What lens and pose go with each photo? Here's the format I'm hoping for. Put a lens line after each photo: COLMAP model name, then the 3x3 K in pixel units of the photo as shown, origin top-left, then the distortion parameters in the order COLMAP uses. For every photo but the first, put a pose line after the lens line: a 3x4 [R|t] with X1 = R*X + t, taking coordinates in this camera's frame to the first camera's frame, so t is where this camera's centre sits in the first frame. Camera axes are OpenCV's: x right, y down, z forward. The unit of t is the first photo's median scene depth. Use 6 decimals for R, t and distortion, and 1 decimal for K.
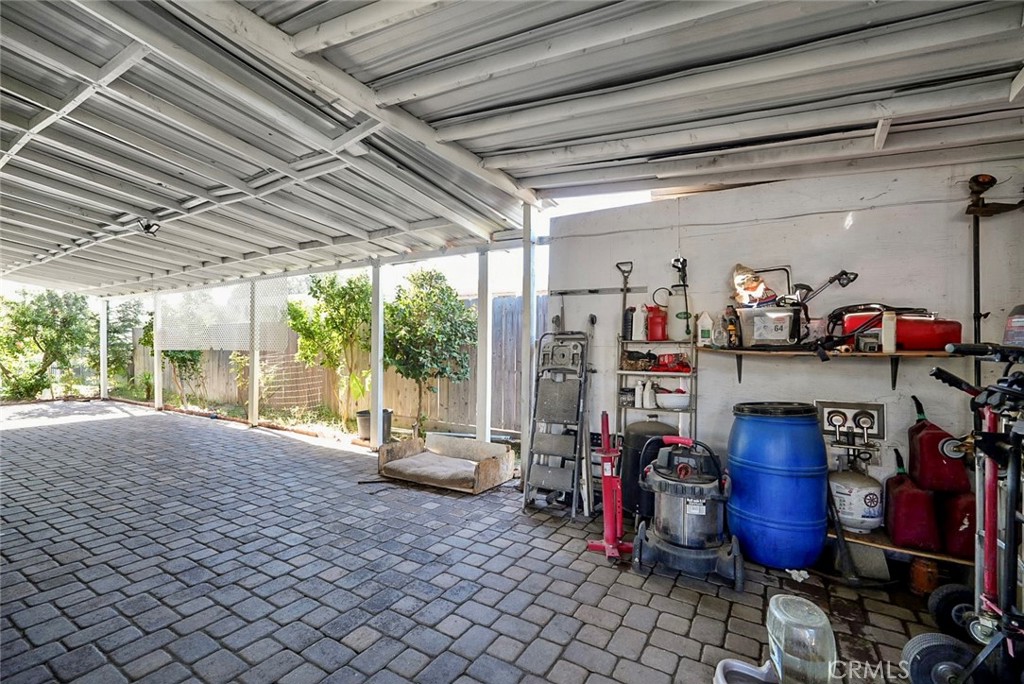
lens RADIAL K [[449.3, 0, 510.5], [0, 449.3, 343.2], [0, 0, 1]] dist [-0.000896, 0.000232]
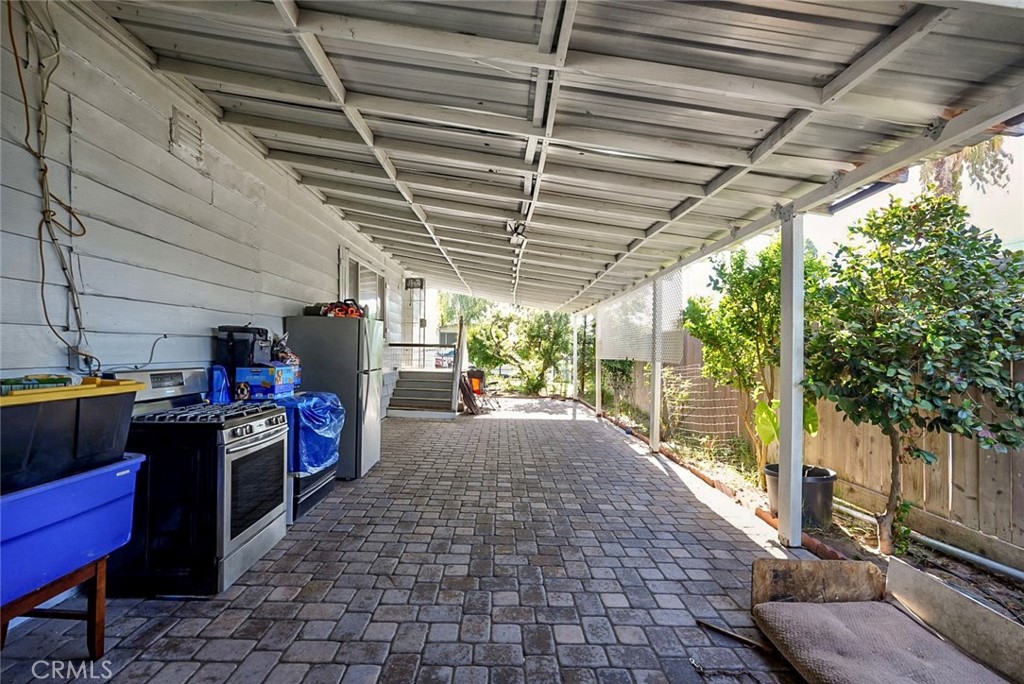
lens RADIAL K [[449.3, 0, 510.5], [0, 449.3, 343.2], [0, 0, 1]] dist [-0.000896, 0.000232]
pose [[0.541181, -0.010893, -0.840836, -0.011586], [-0.011477, 0.999727, -0.020338, 0.002239], [0.840828, 0.020657, 0.540908, 0.358196]]
